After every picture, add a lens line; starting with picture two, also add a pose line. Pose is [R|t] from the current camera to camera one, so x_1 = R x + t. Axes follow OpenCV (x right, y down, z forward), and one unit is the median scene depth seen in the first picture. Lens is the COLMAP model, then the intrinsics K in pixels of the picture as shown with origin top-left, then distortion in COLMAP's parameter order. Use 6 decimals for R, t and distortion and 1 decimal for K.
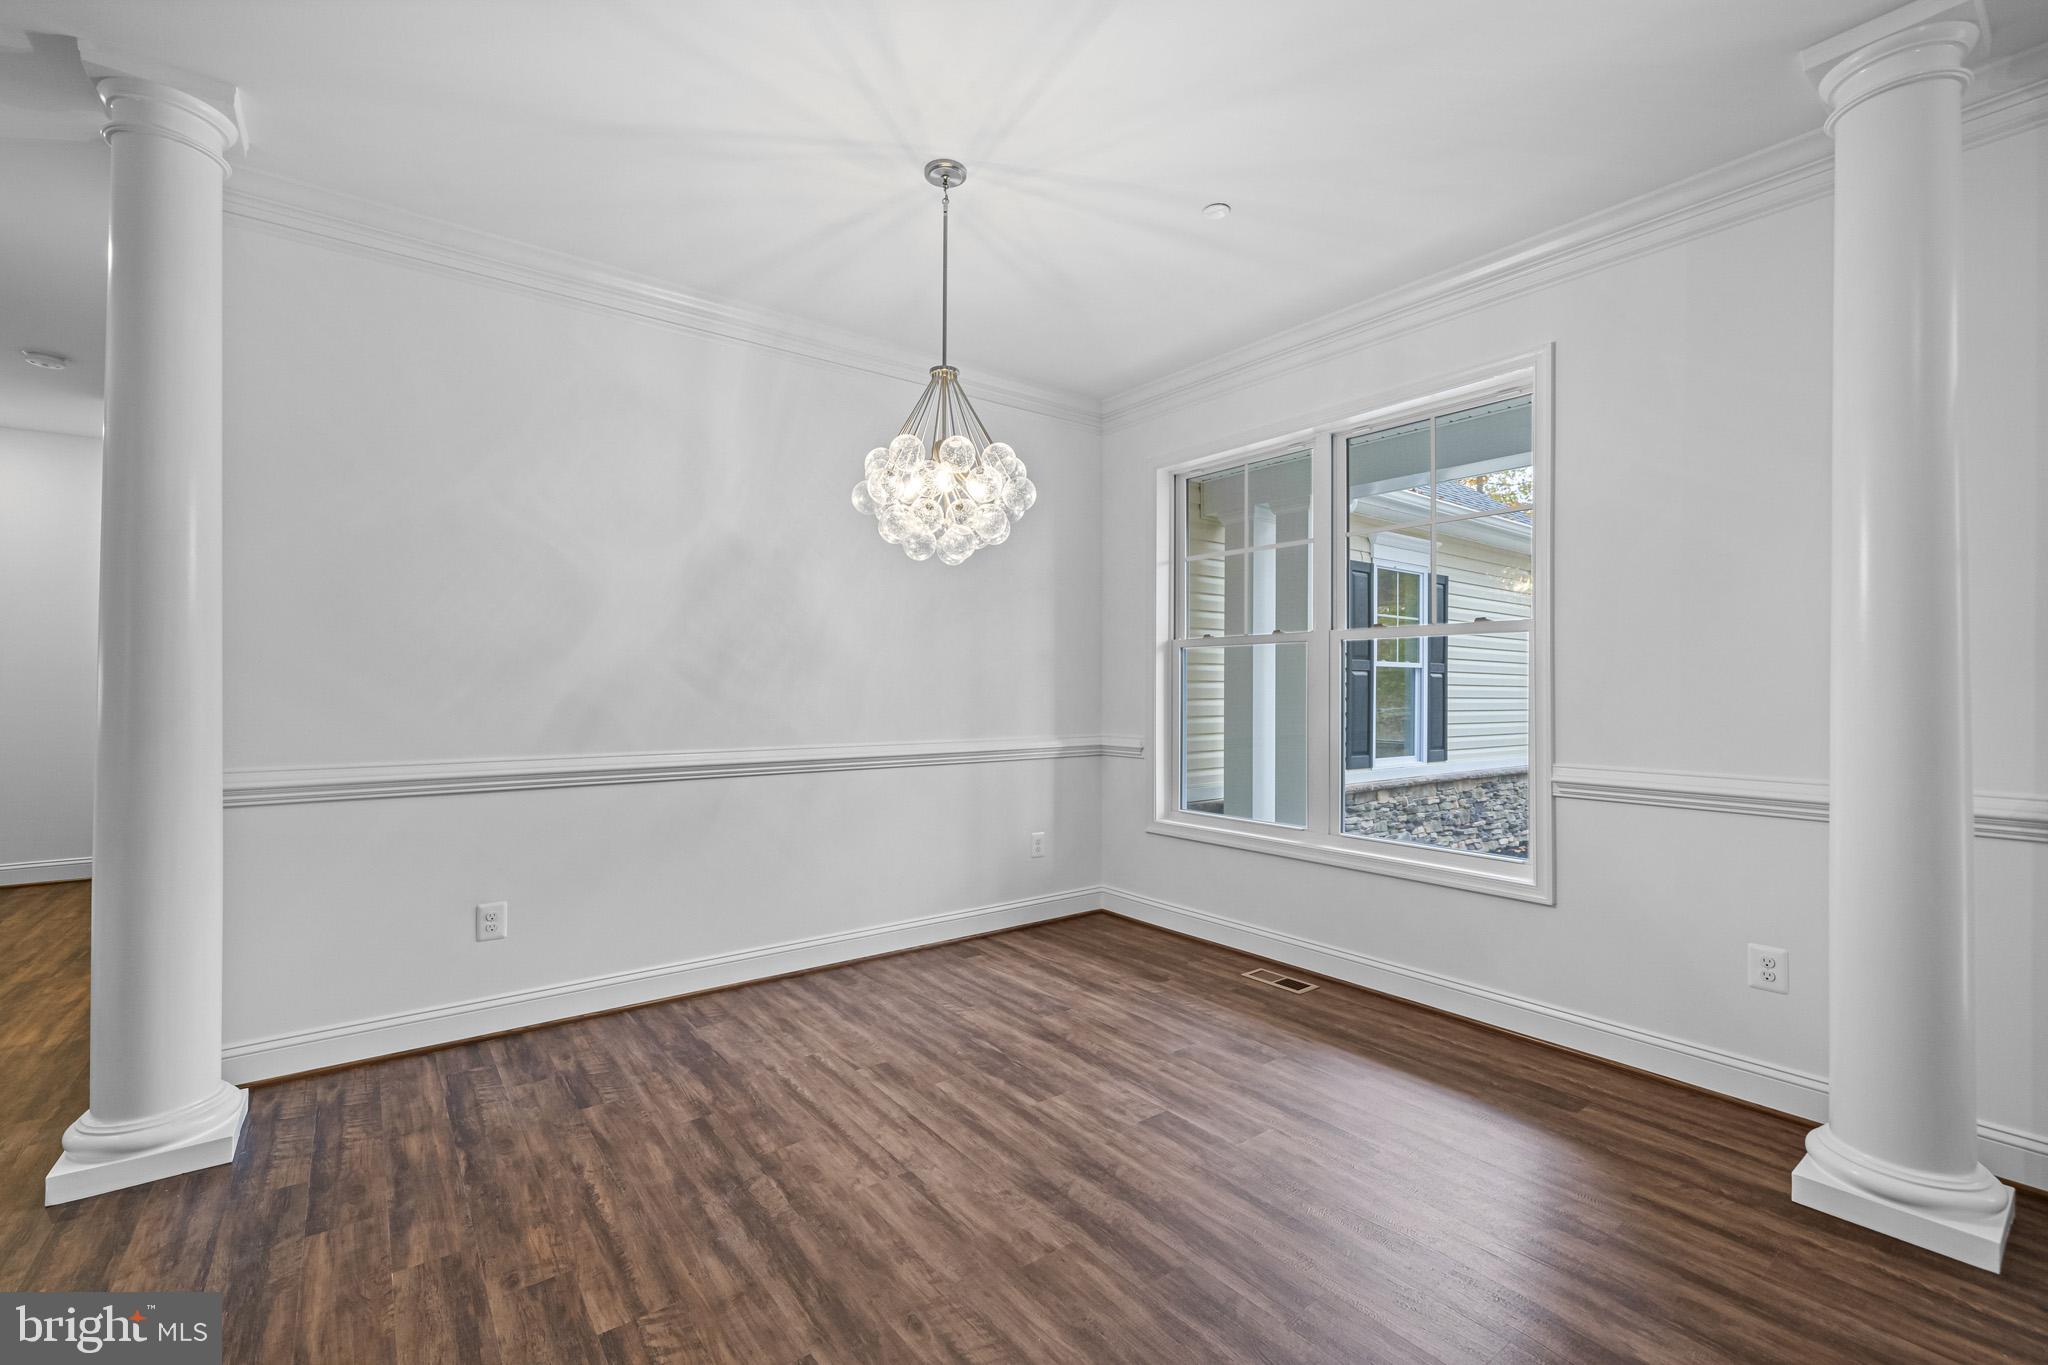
lens RADIAL K [[858.0, 0, 1048.8], [0, 858.0, 684.3], [0, 0, 1]] dist [-0.006158, 0.000488]
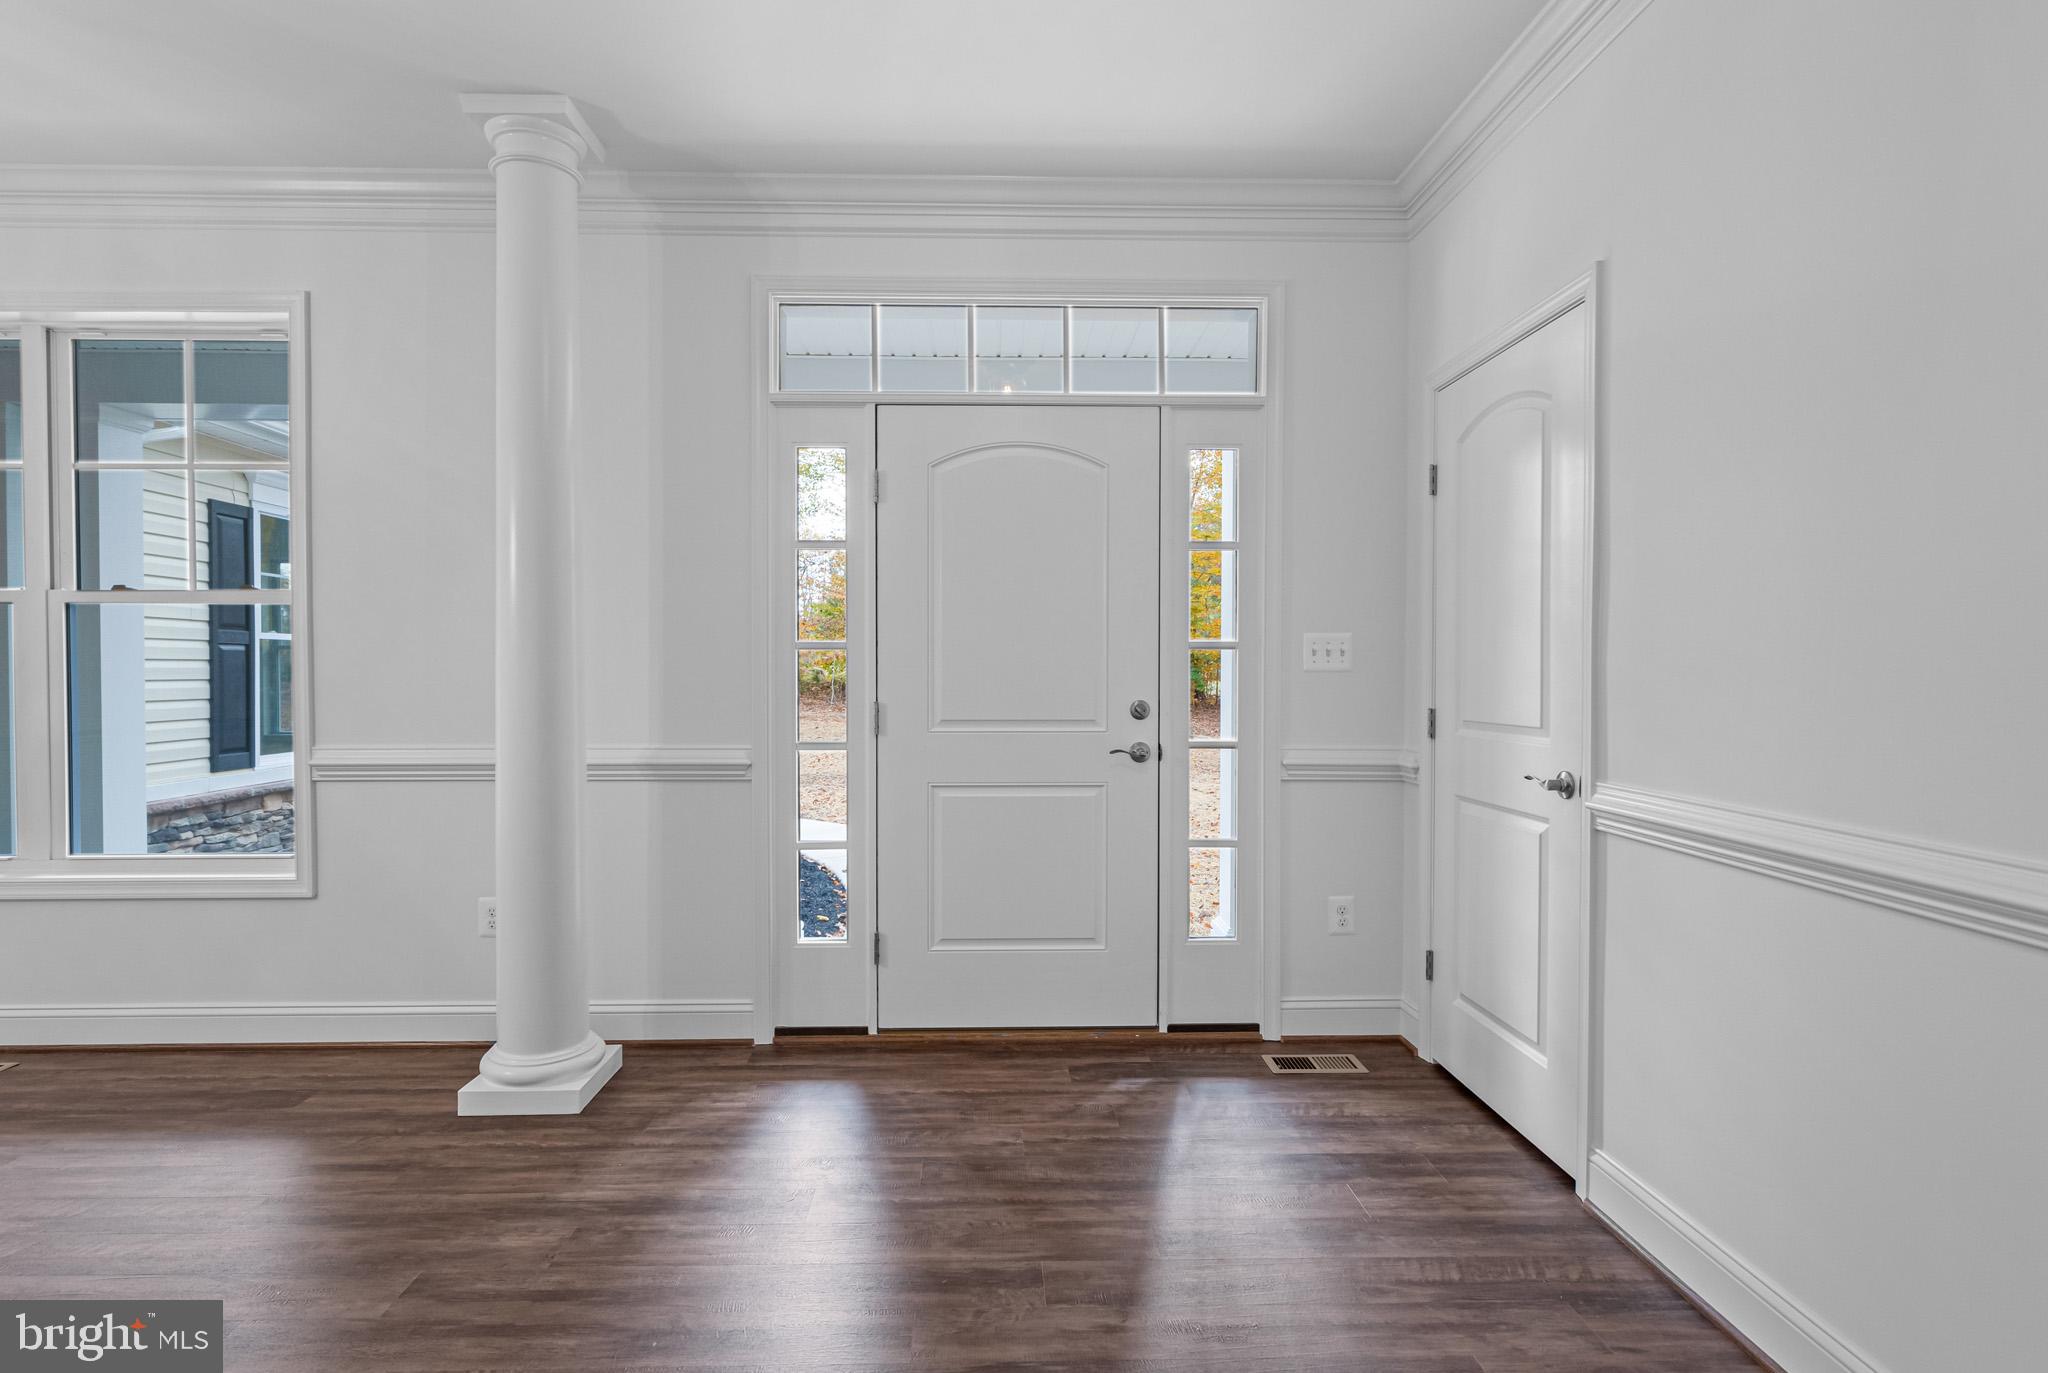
lens RADIAL K [[981.2, 0, 1029.7], [0, 981.2, 687.8], [0, 0, 1]] dist [-0.002404, -0.000943]
pose [[0.602326, -0.021469, 0.797962, 0.208260], [0.000146, 0.999641, 0.026784, -0.000032], [-0.798250, -0.016016, 0.602113, -0.268926]]
